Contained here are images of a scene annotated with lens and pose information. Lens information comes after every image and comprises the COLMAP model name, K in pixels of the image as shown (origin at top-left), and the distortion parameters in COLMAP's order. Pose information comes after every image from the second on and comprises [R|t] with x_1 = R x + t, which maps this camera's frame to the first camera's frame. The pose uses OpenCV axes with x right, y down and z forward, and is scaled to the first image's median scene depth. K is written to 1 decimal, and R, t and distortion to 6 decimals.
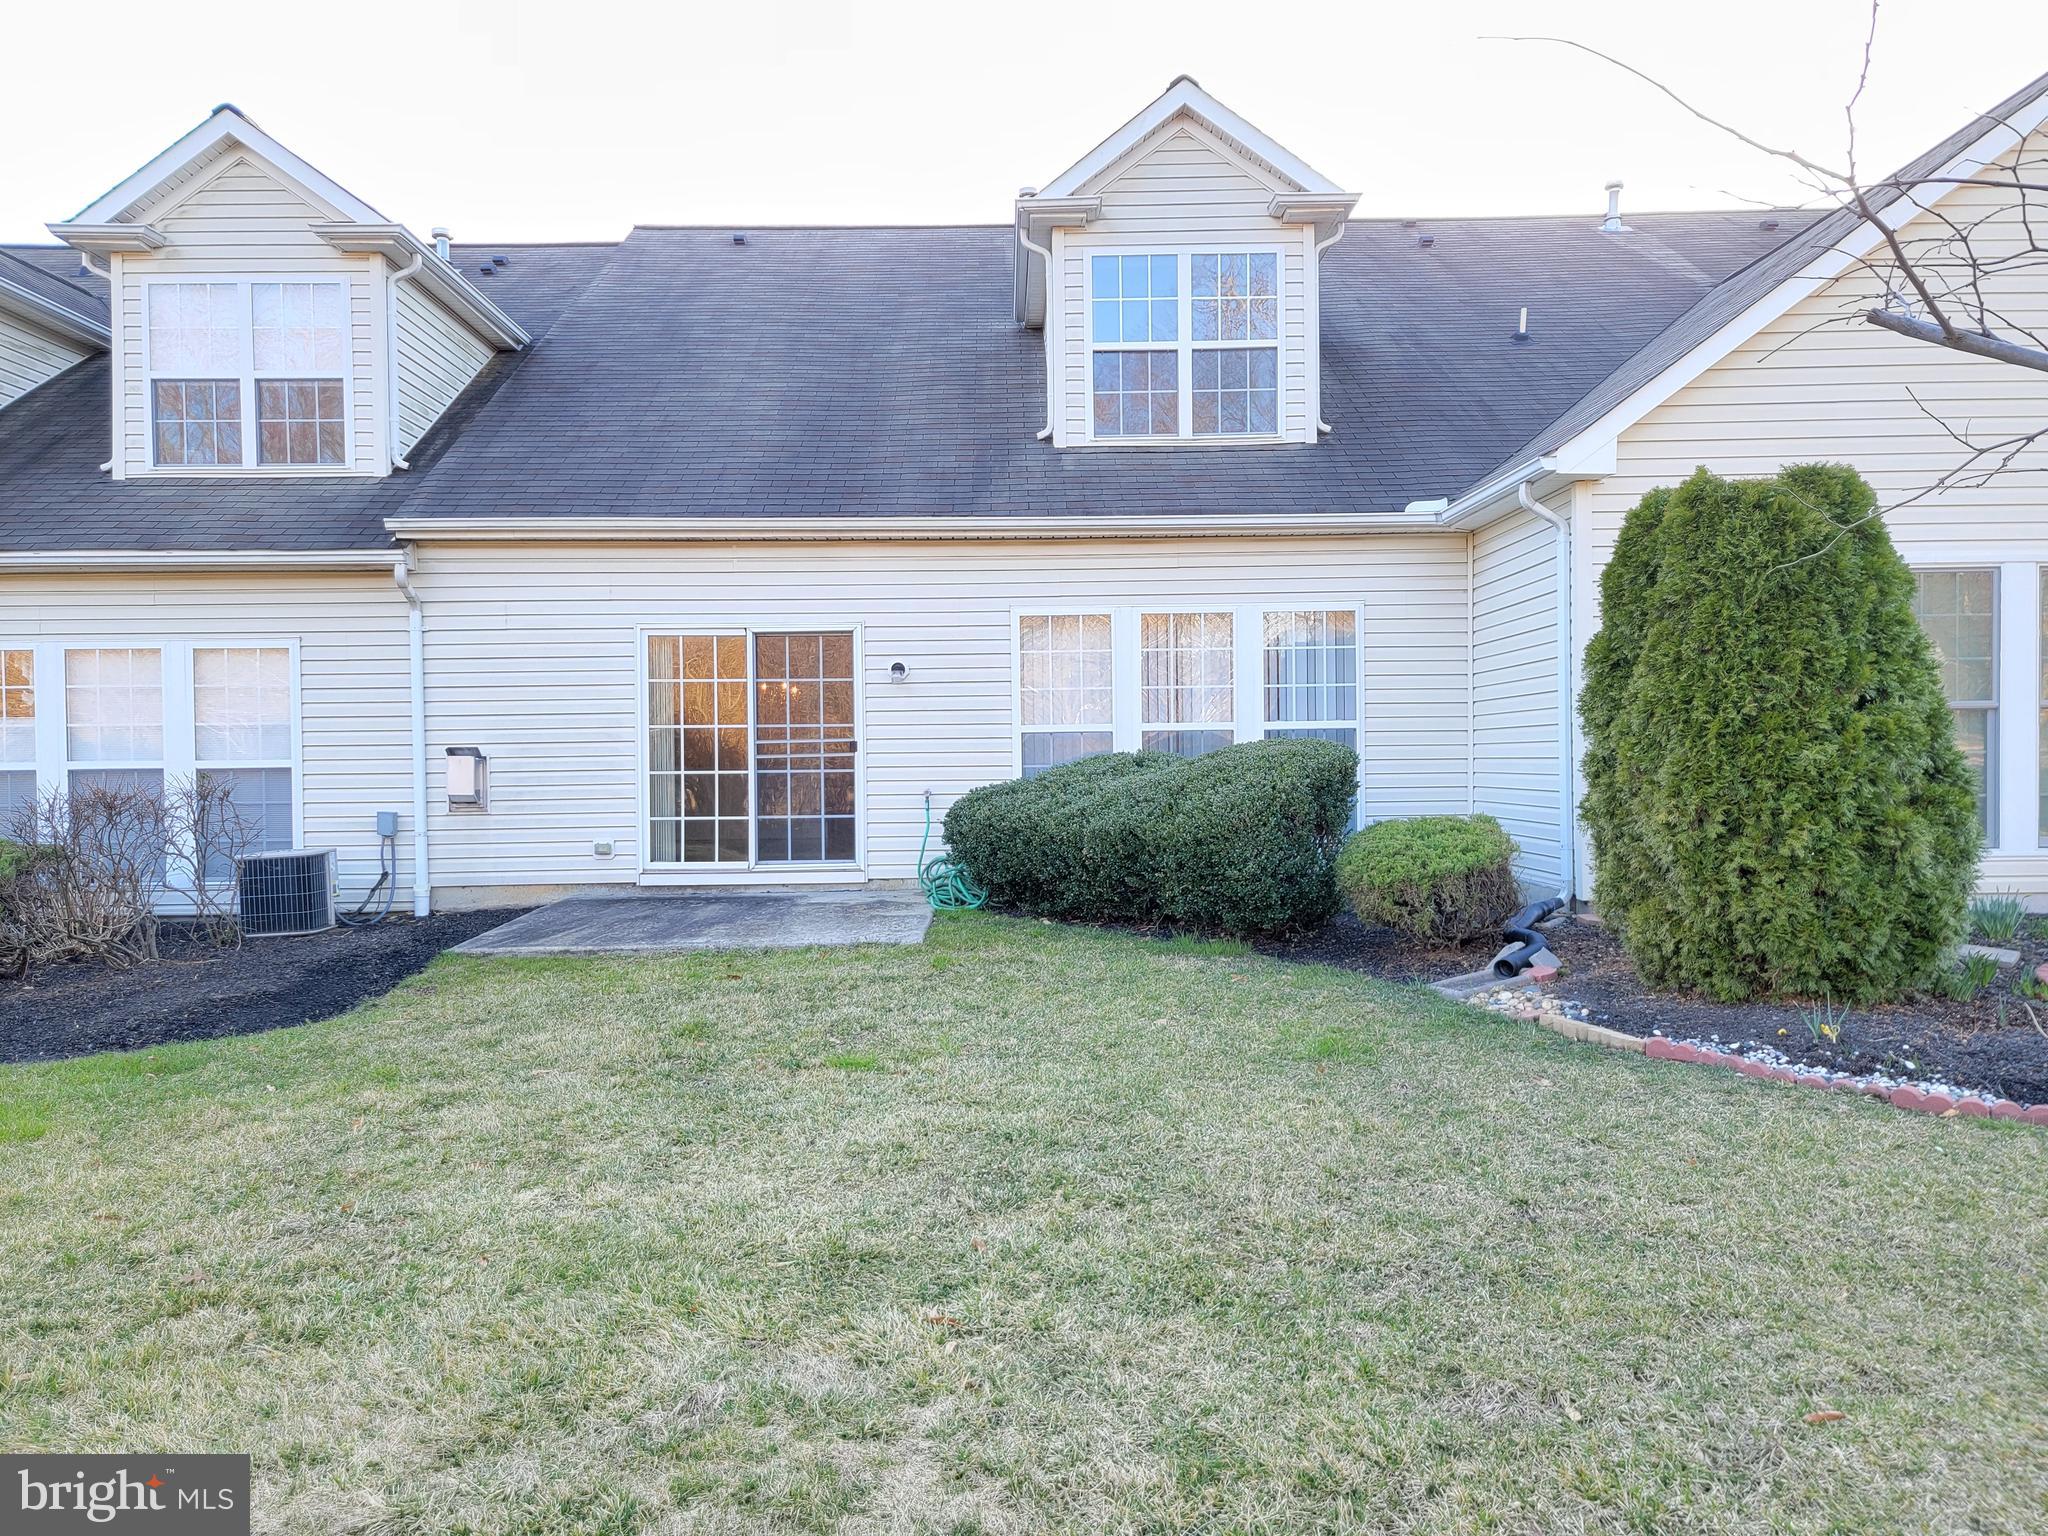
lens RADIAL K [[1405.0, 0, 1024.0], [0, 1405.0, 768.0], [0, 0, 1]] dist [0.074701, -0.065086]
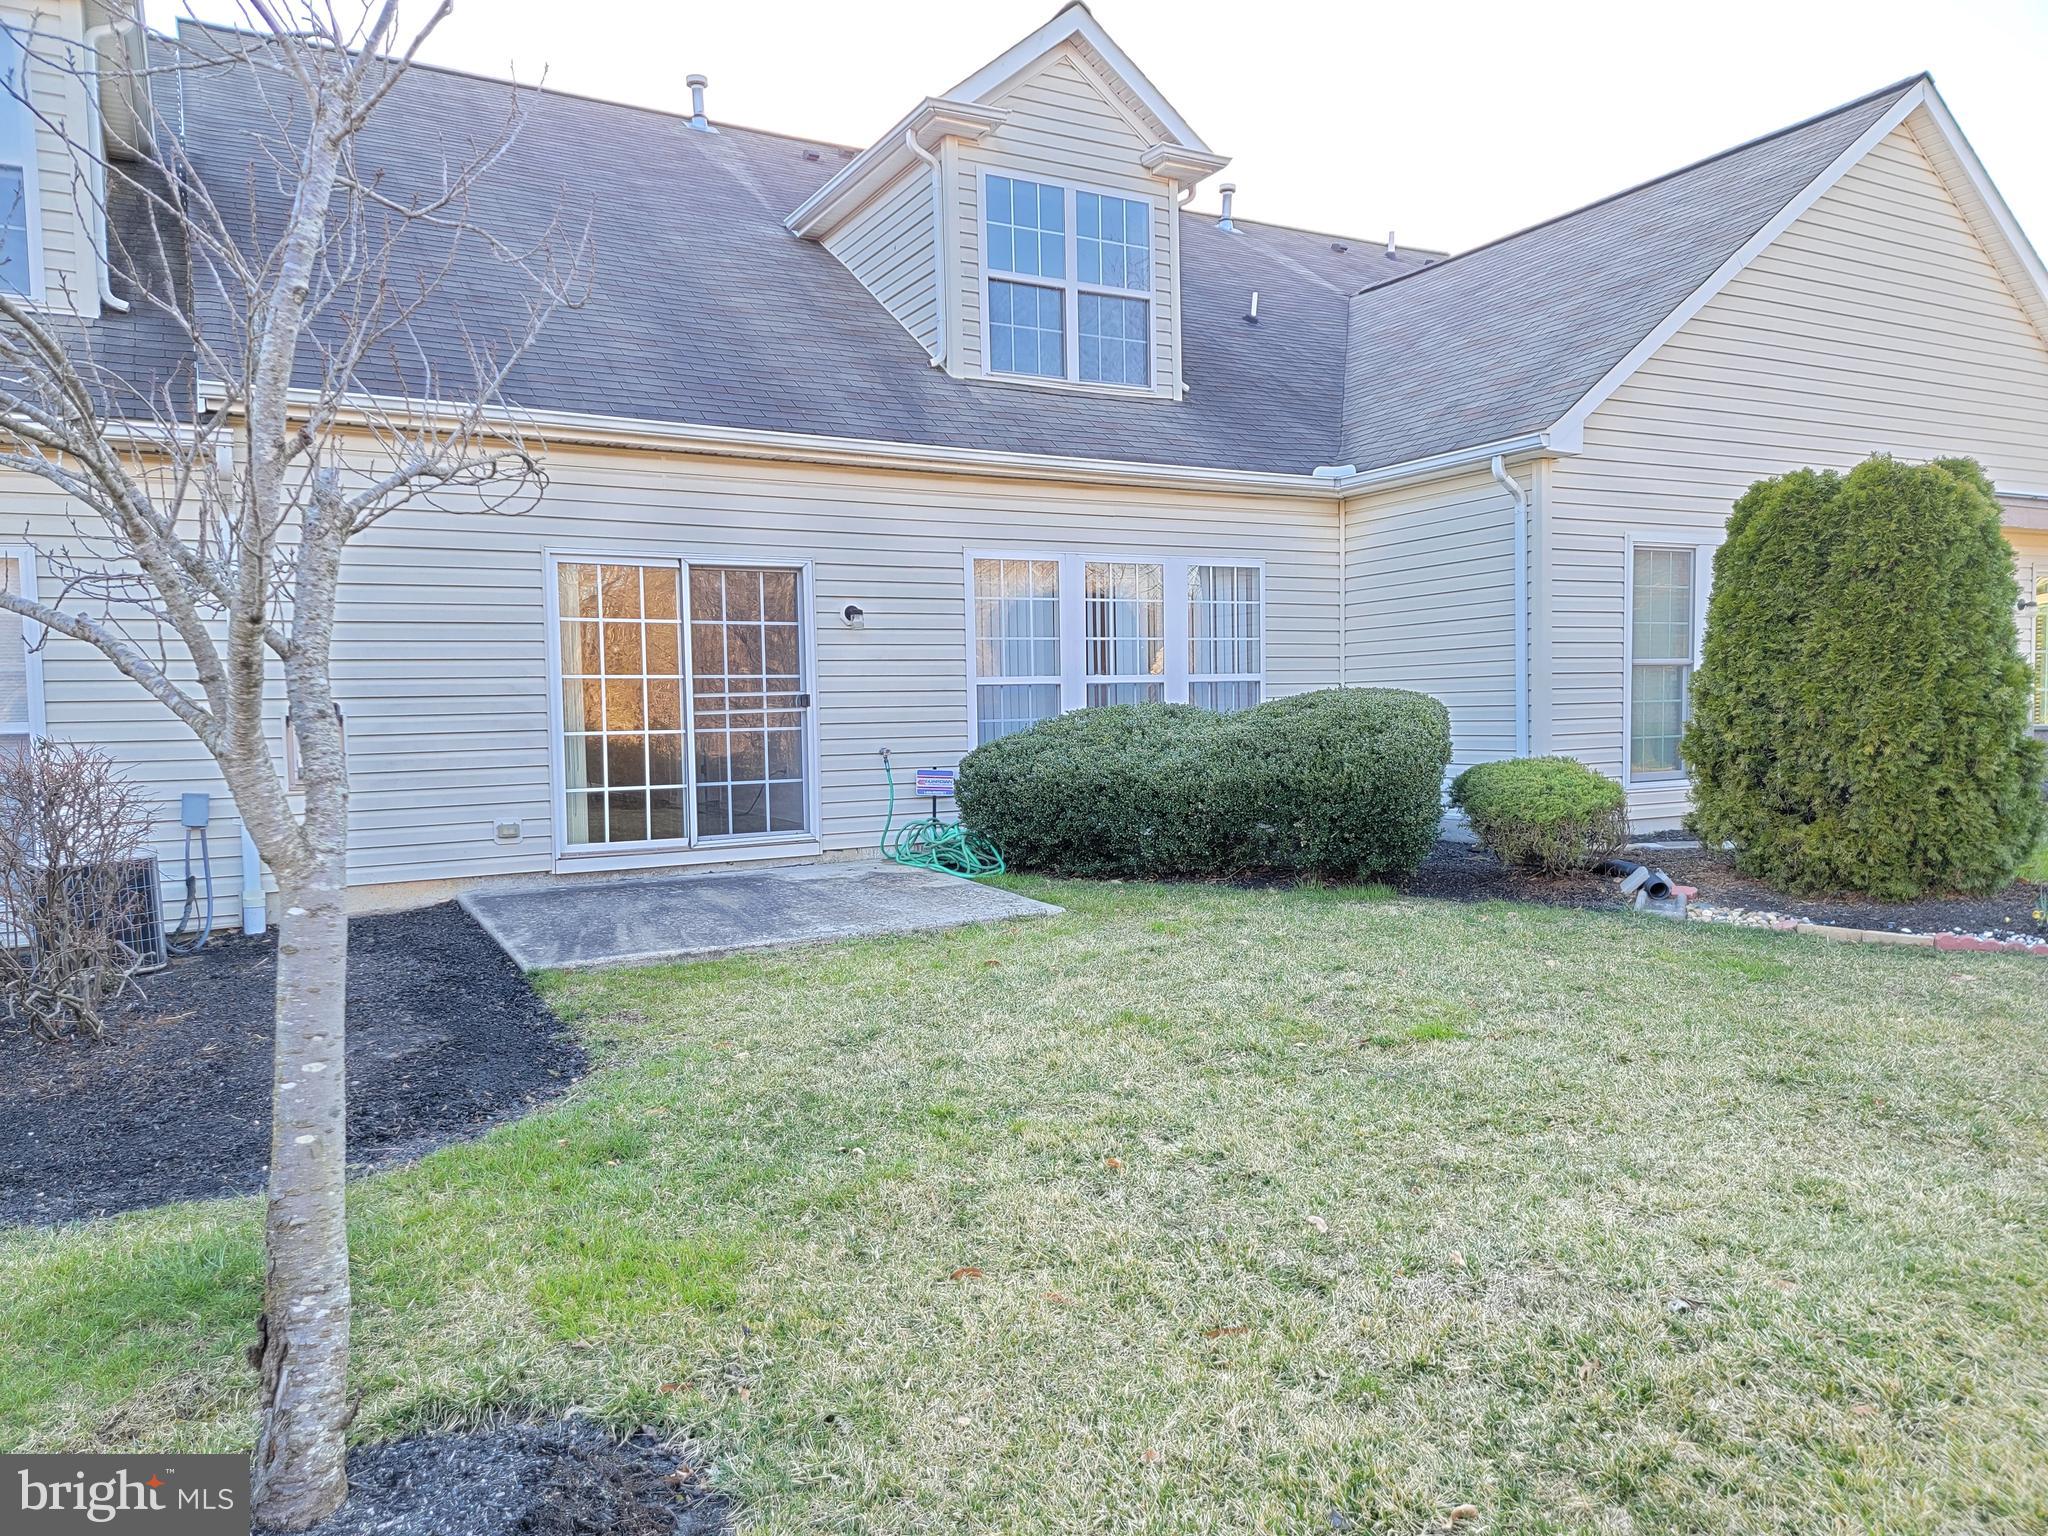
lens RADIAL K [[1406.0, 0, 1020.7], [0, 1406.0, 781.9], [0, 0, 1]] dist [0.076722, -0.066310]
pose [[0.879084, -0.031288, 0.475639, -0.421333], [0.014028, 0.999109, 0.039795, 0.002242], [-0.476460, -0.028311, 0.878740, 0.165164]]
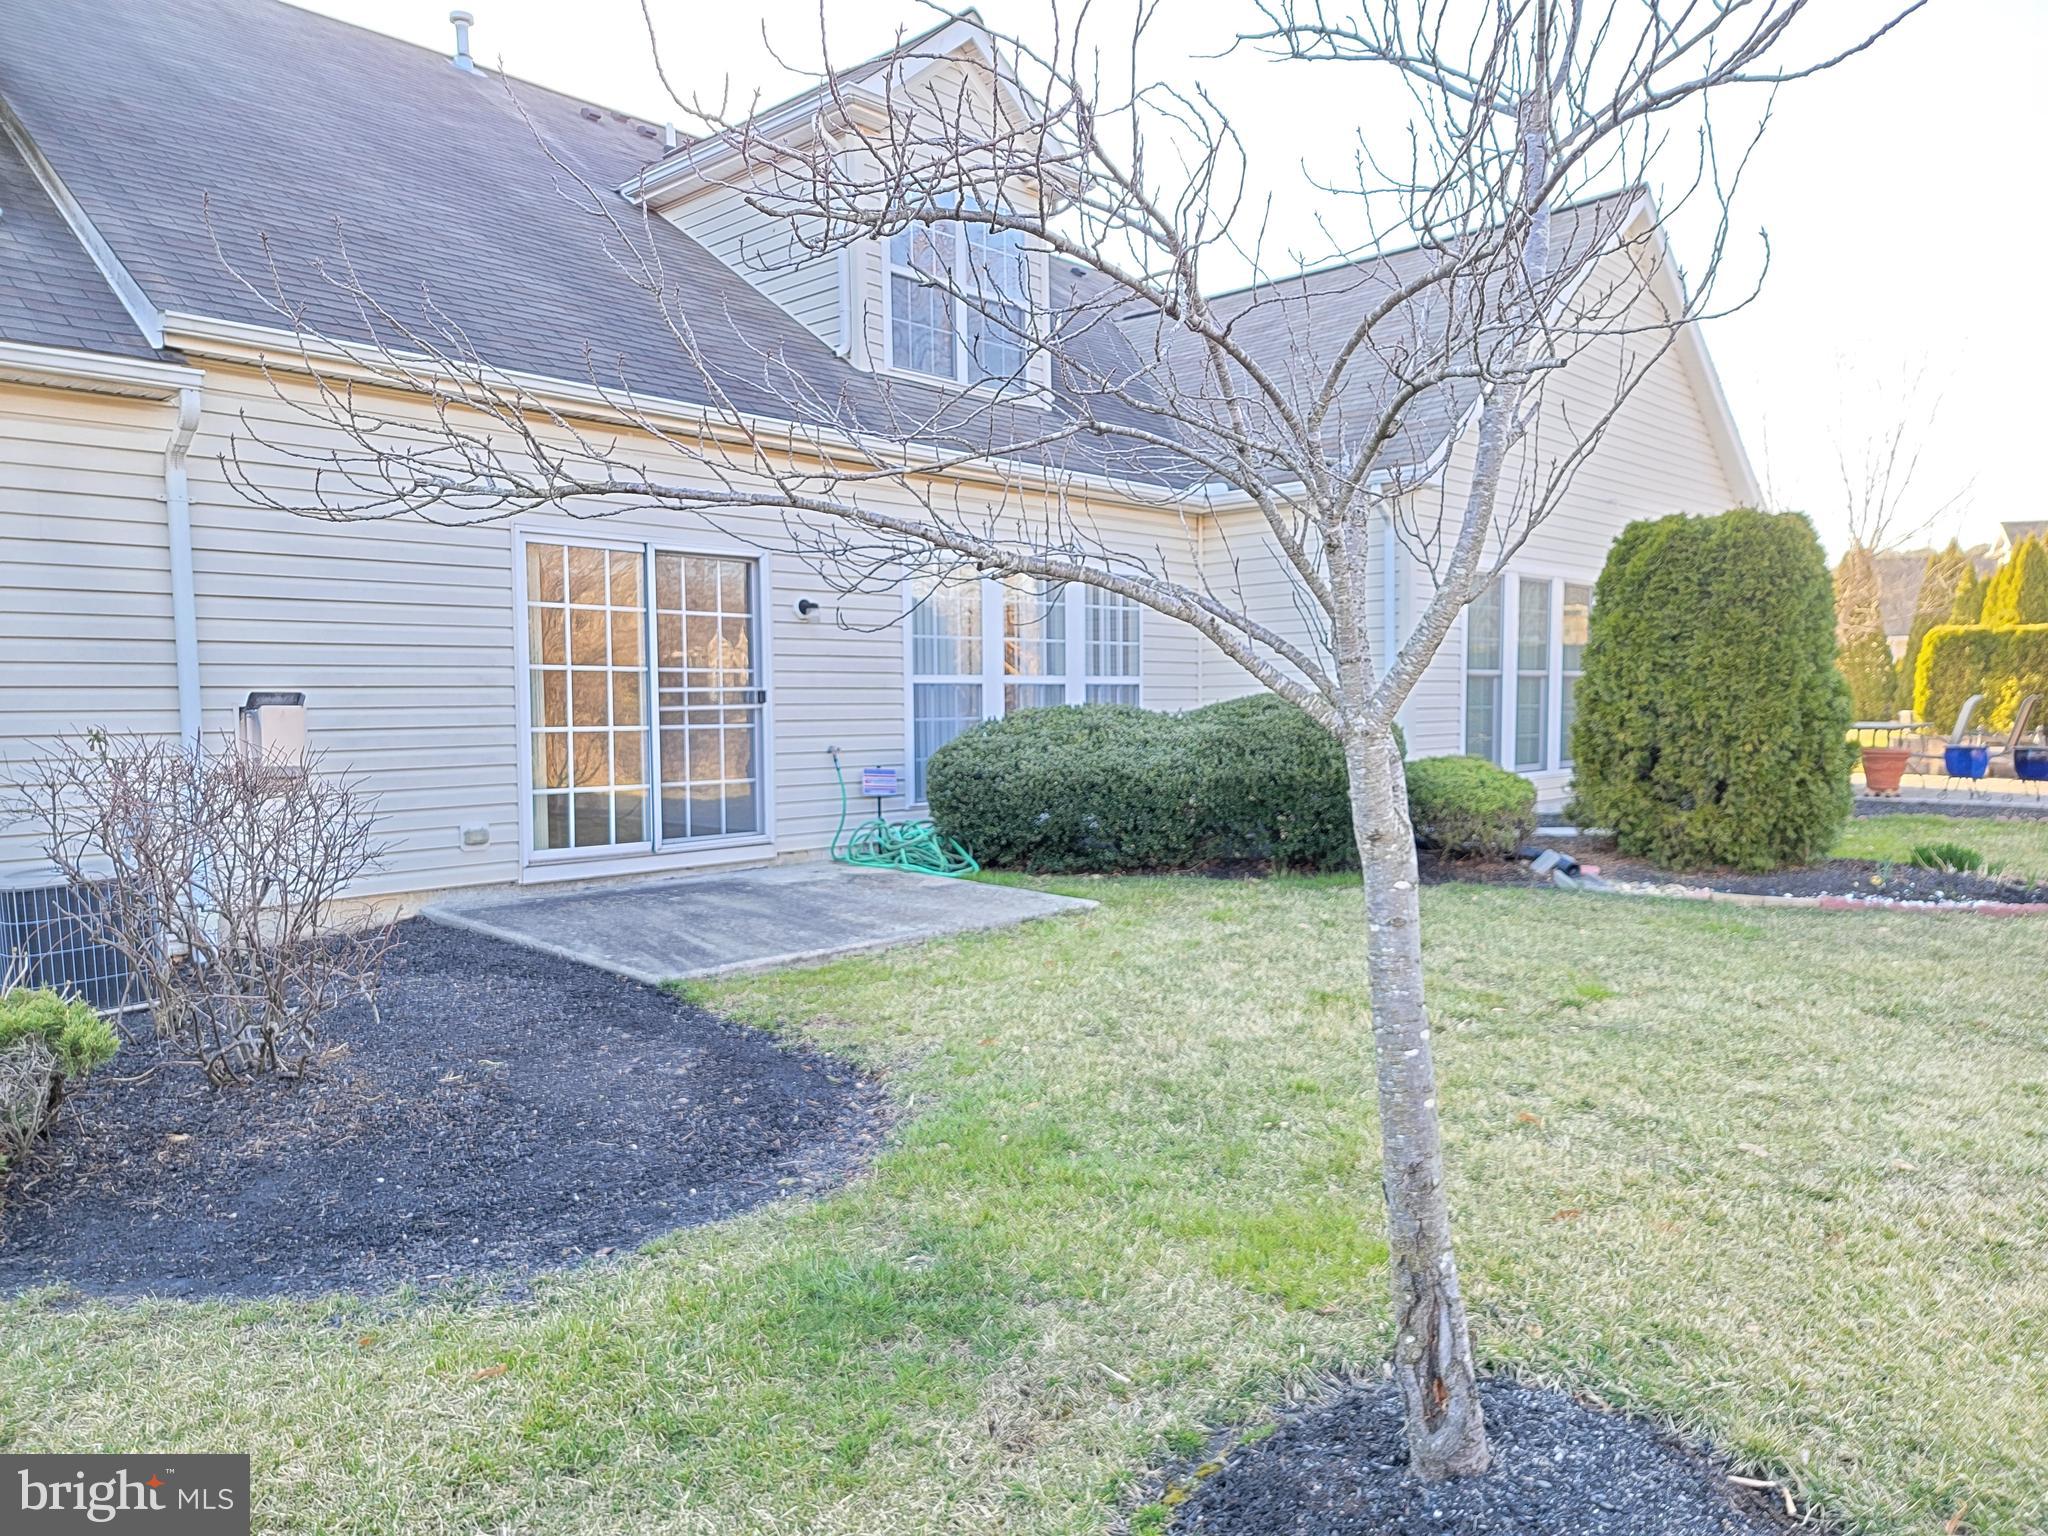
lens RADIAL K [[1419.8, 0, 1032.3], [0, 1419.8, 782.6], [0, 0, 1]] dist [0.068814, -0.072591]
pose [[0.692129, -0.034771, 0.720936, -0.621727], [0.008378, 0.999159, 0.040146, 0.003166], [-0.721726, -0.021747, 0.691838, 0.296782]]
